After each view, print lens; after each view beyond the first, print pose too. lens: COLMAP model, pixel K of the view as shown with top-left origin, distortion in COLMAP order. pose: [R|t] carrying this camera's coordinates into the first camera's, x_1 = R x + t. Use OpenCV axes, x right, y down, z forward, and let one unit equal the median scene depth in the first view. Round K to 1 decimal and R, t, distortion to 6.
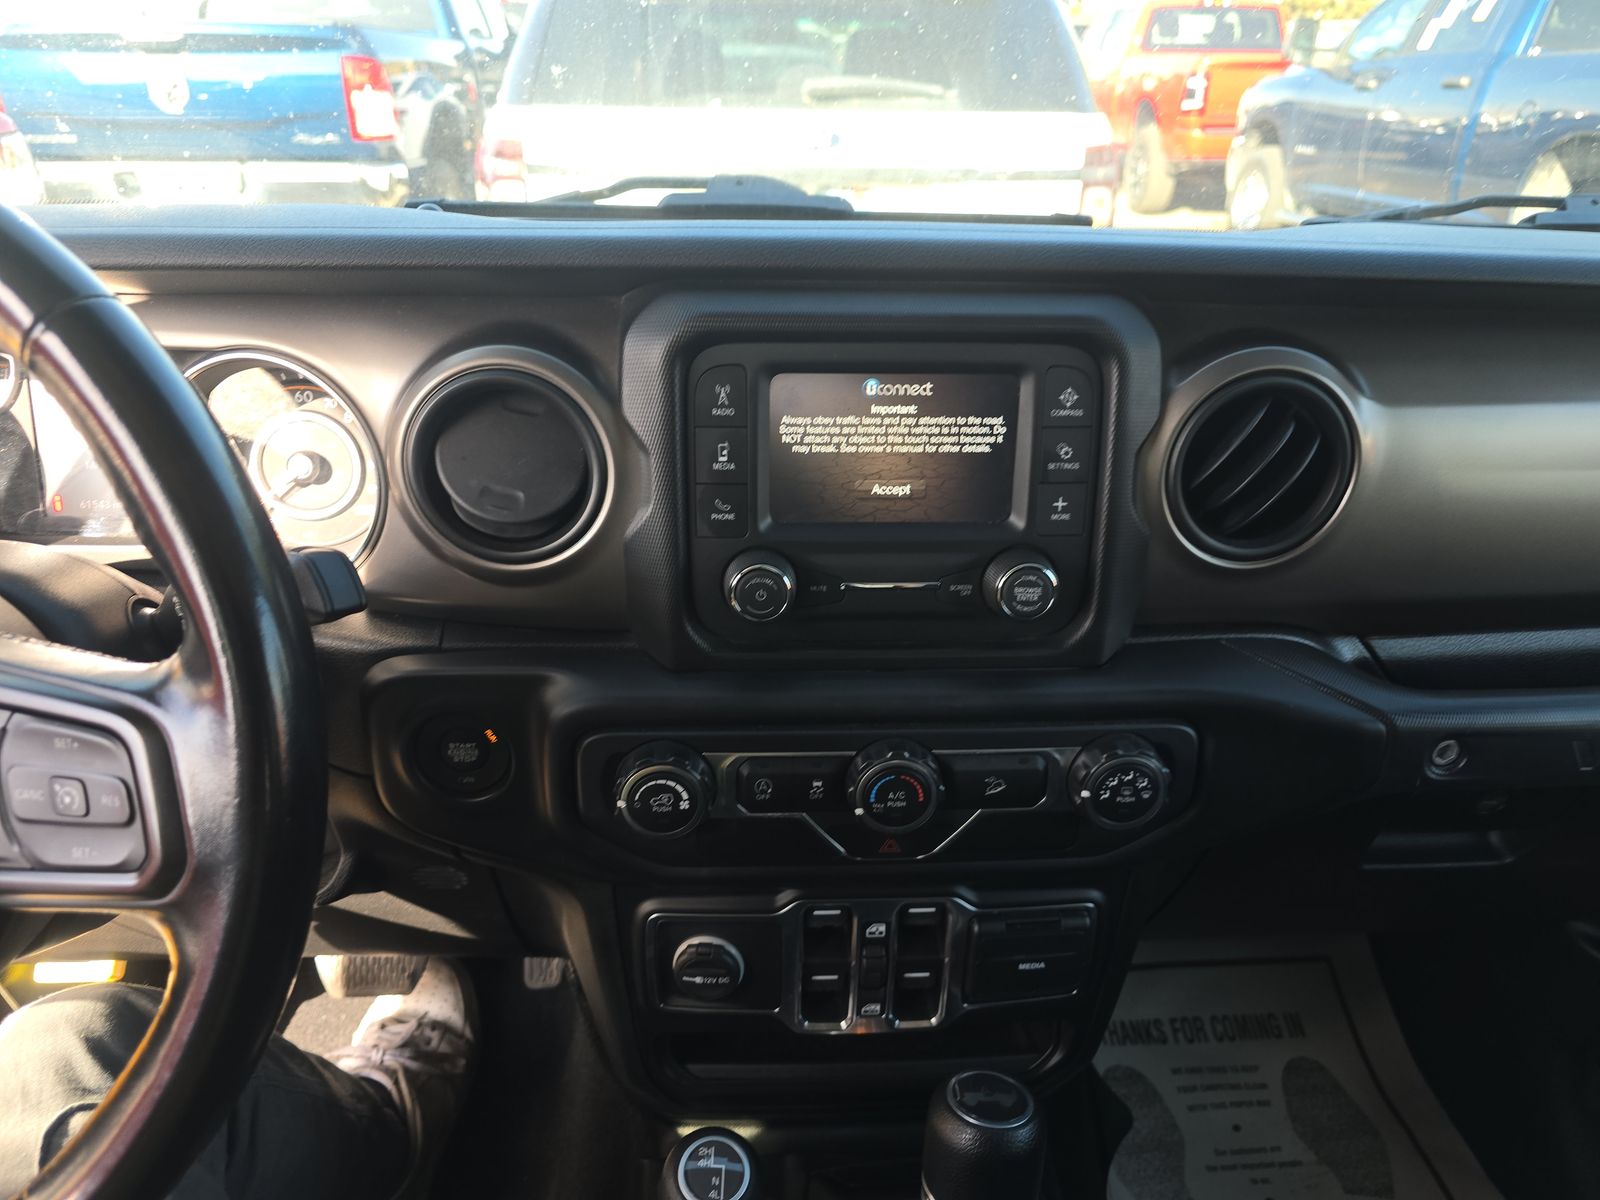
lens RADIAL K [[1067.2, 0, 802.5], [0, 1067.2, 614.4], [0, 0, 1]] dist [0.032056, -0.022521]
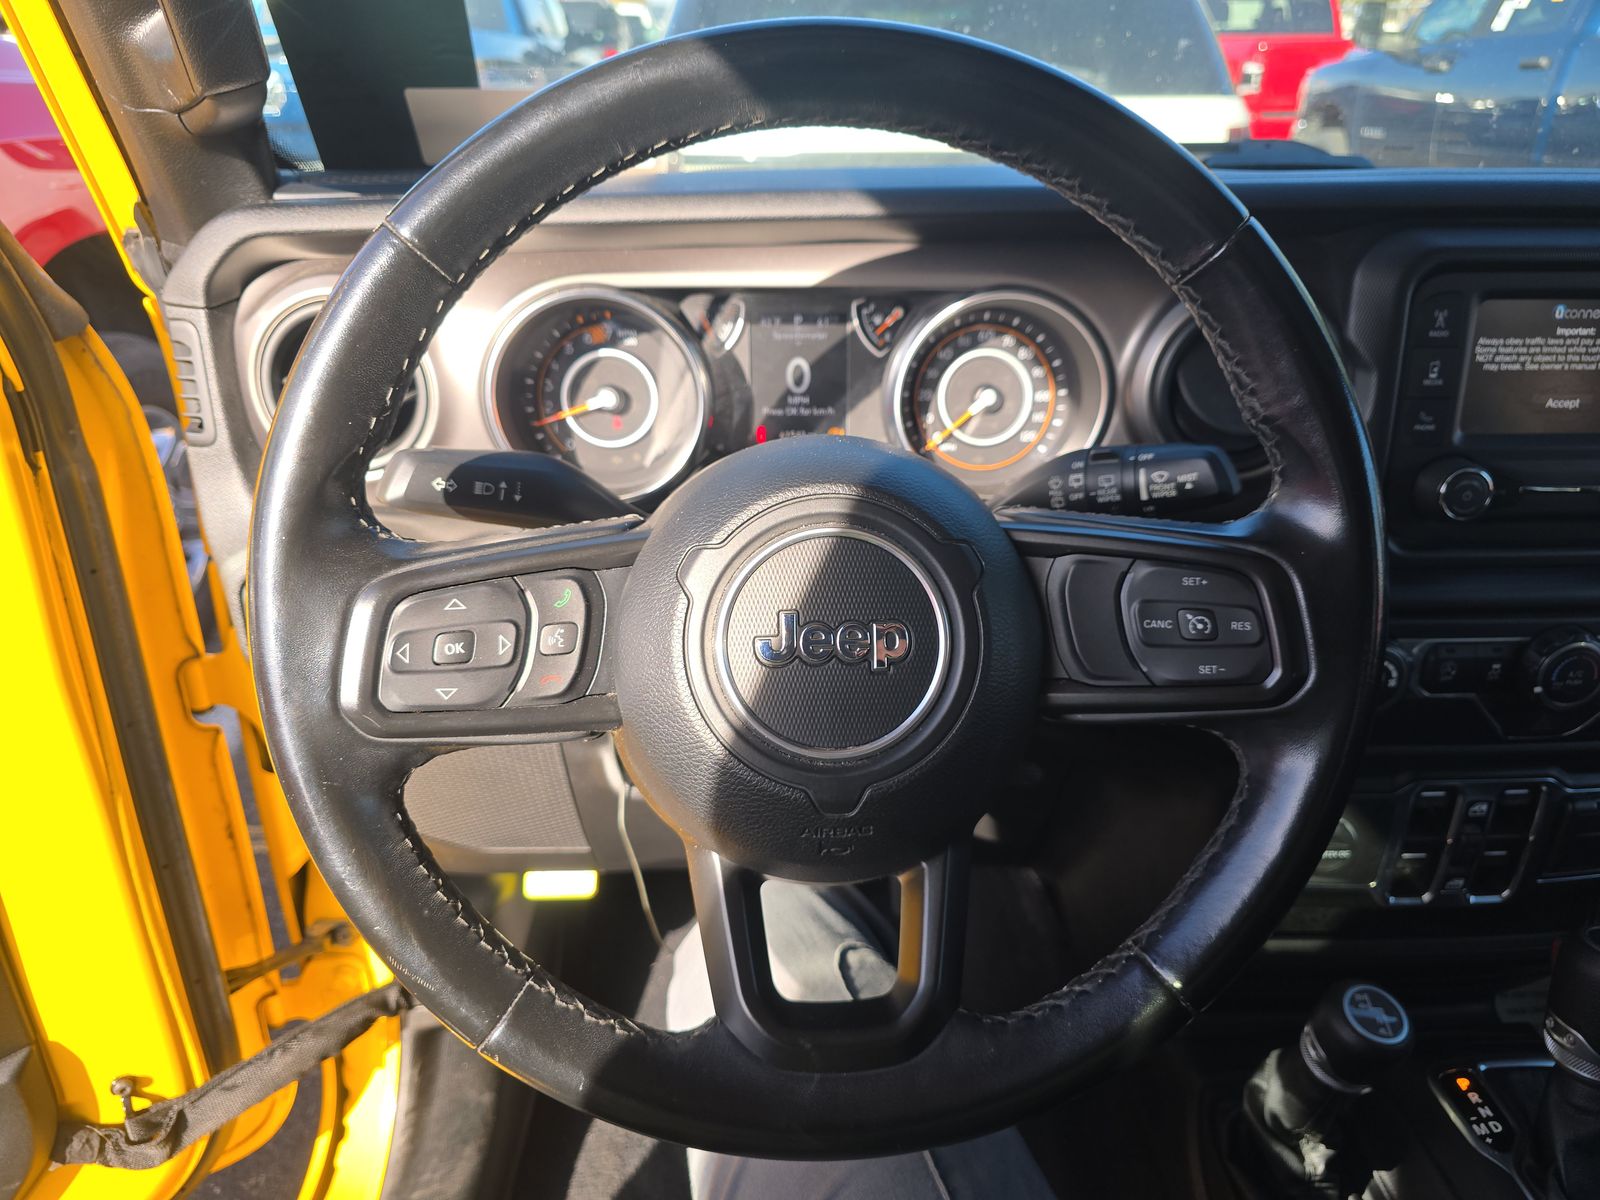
lens RADIAL K [[1067.2, 0, 795.7], [0, 1067.2, 610.9], [0, 0, 1]] dist [0.032056, -0.022521]
pose [[0.999850, -0.007401, -0.015638, -0.717331], [0.007431, 0.999971, 0.001831, 0.094508], [0.015624, -0.001947, 0.999876, -0.150273]]
